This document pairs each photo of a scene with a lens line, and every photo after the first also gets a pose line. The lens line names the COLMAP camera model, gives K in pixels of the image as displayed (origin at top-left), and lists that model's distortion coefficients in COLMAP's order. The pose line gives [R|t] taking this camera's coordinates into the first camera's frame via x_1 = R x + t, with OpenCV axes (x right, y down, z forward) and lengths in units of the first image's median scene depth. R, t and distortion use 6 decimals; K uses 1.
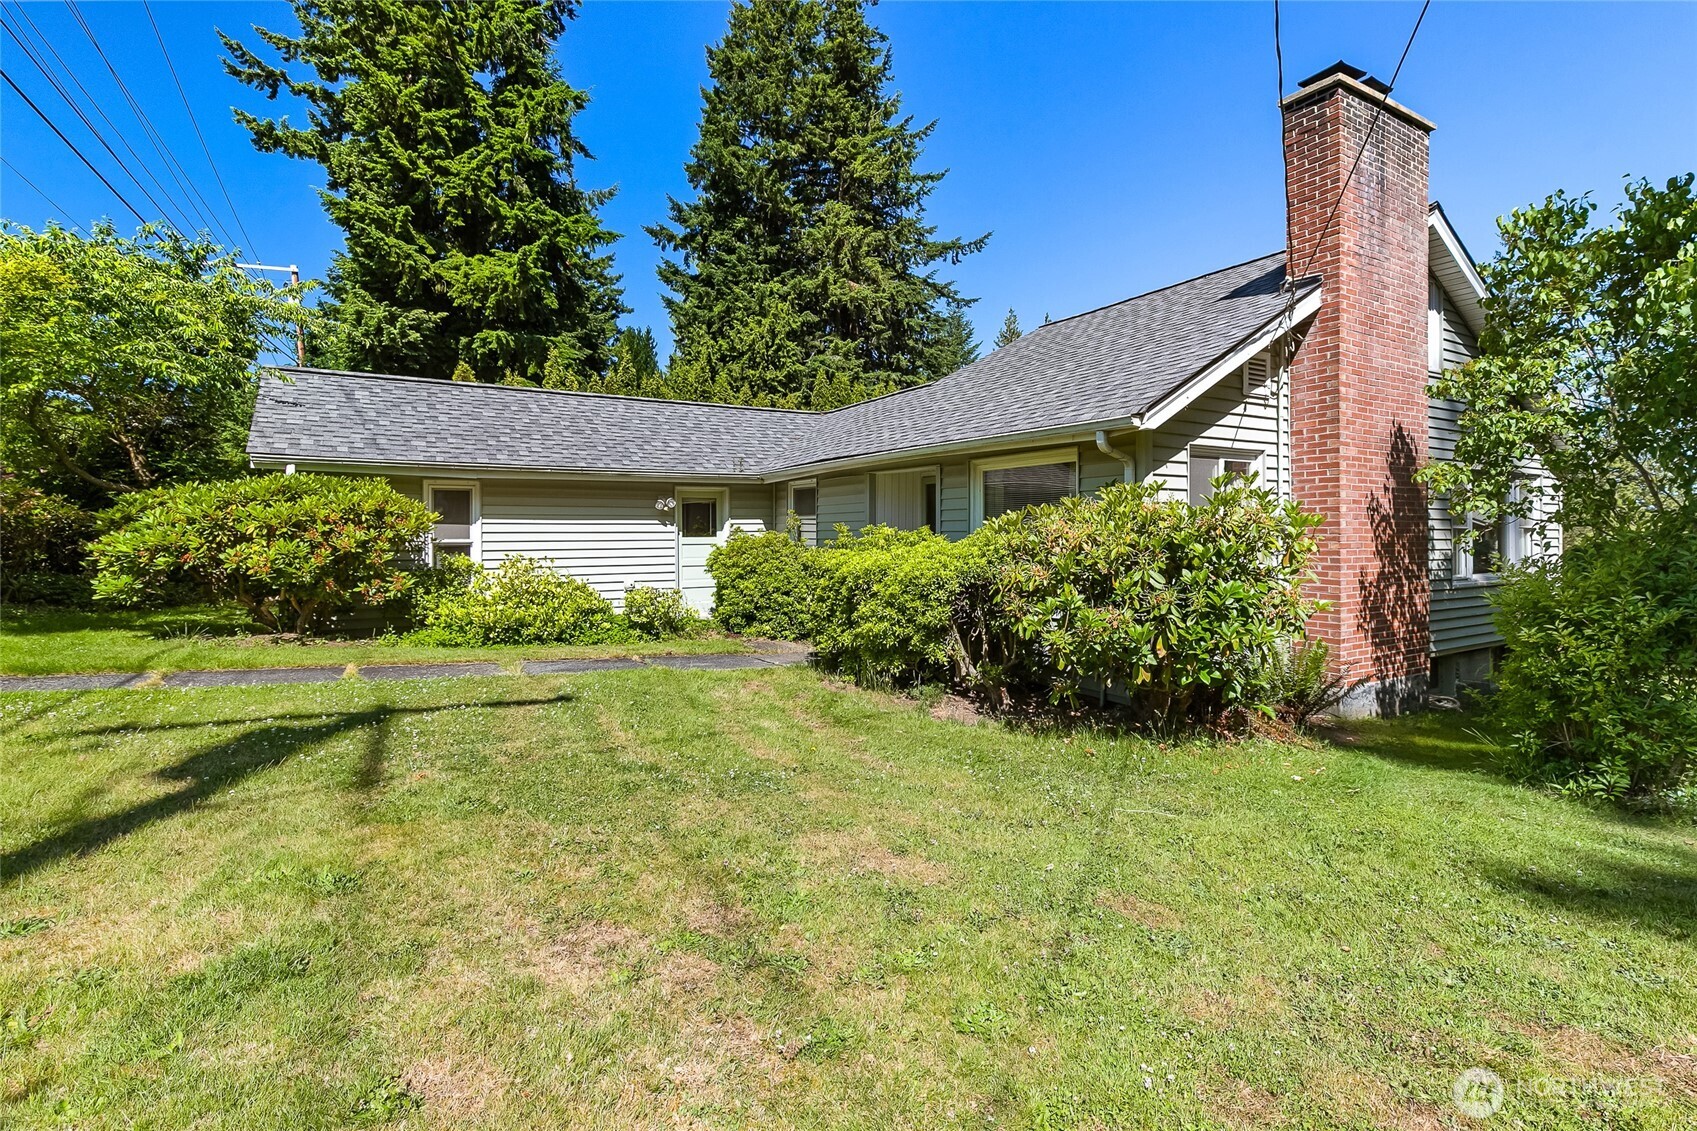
lens RADIAL K [[788.5, 0, 849.8], [0, 788.5, 562.3], [0, 0, 1]] dist [-0.000271, -0.000060]
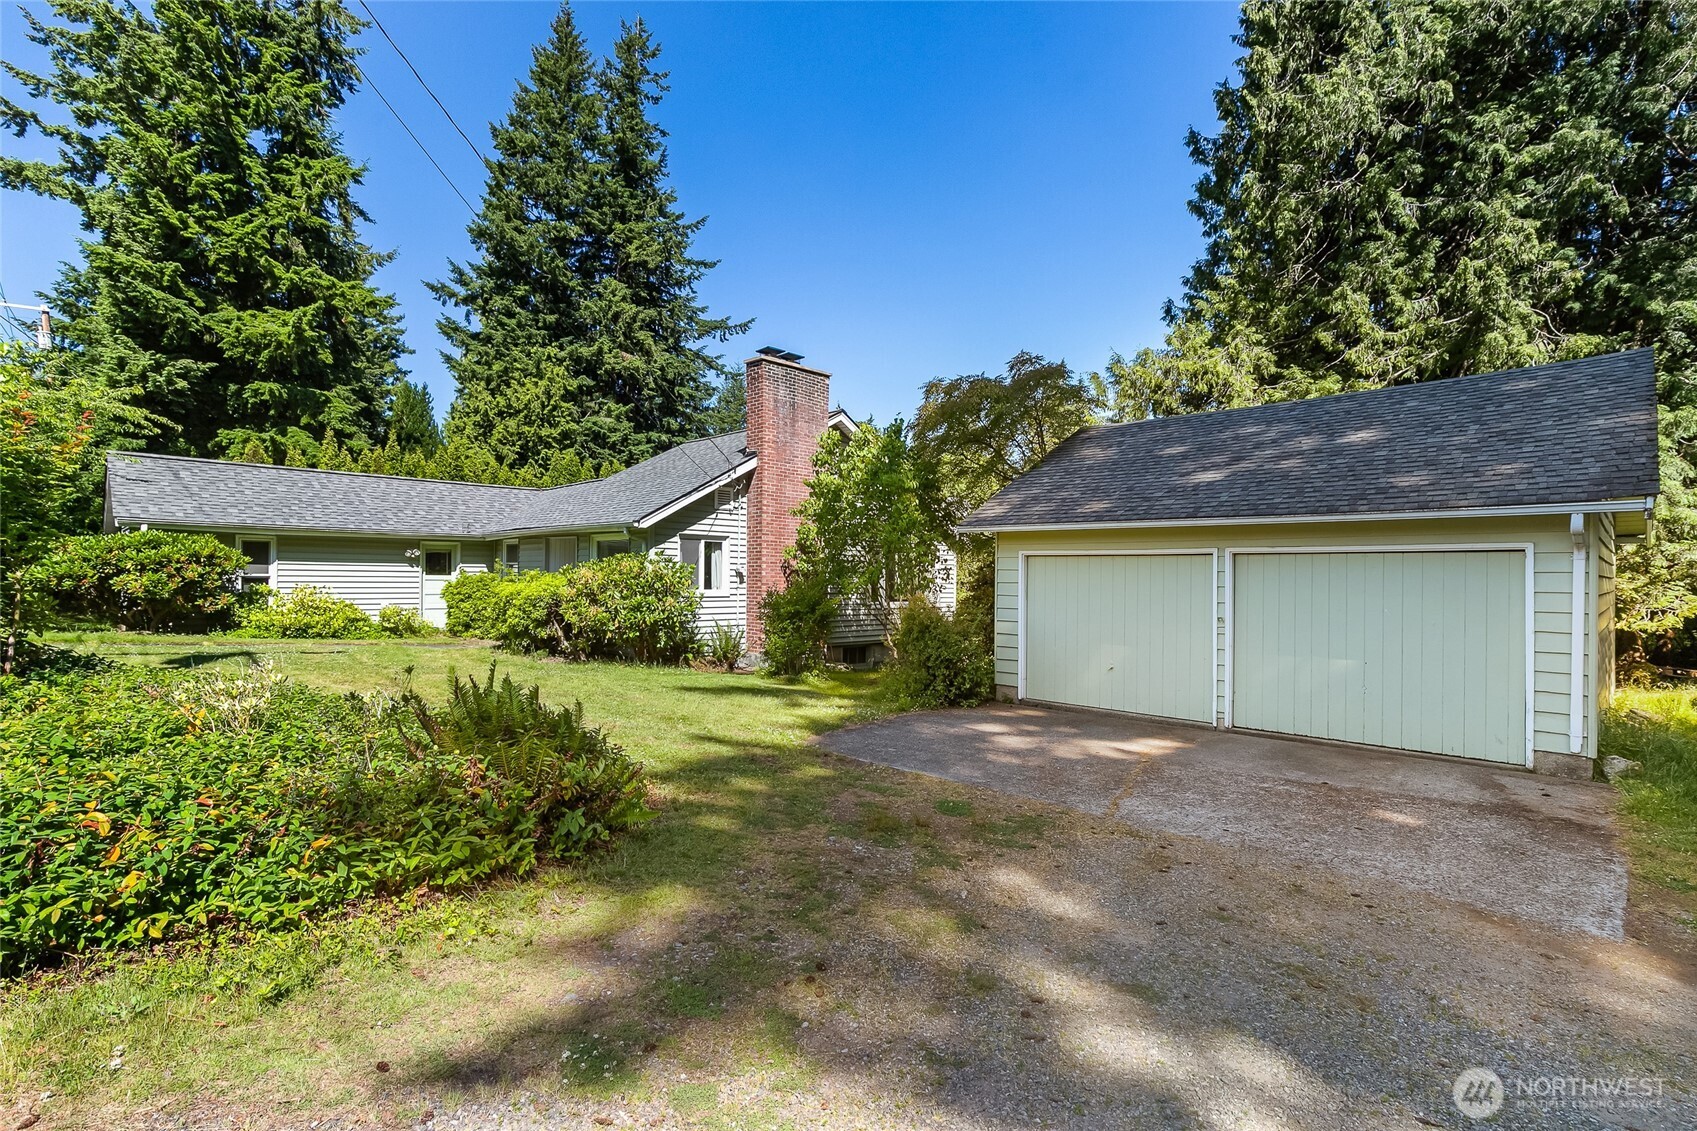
lens RADIAL K [[788.5, 0, 846.3], [0, 788.5, 593.9], [0, 0, 1]] dist [-0.000271, -0.000060]
pose [[0.973728, 0.011169, 0.227441, 0.080215], [-0.007511, 0.999828, -0.016944, 0.008274], [-0.227591, 0.014791, 0.973644, -0.227837]]
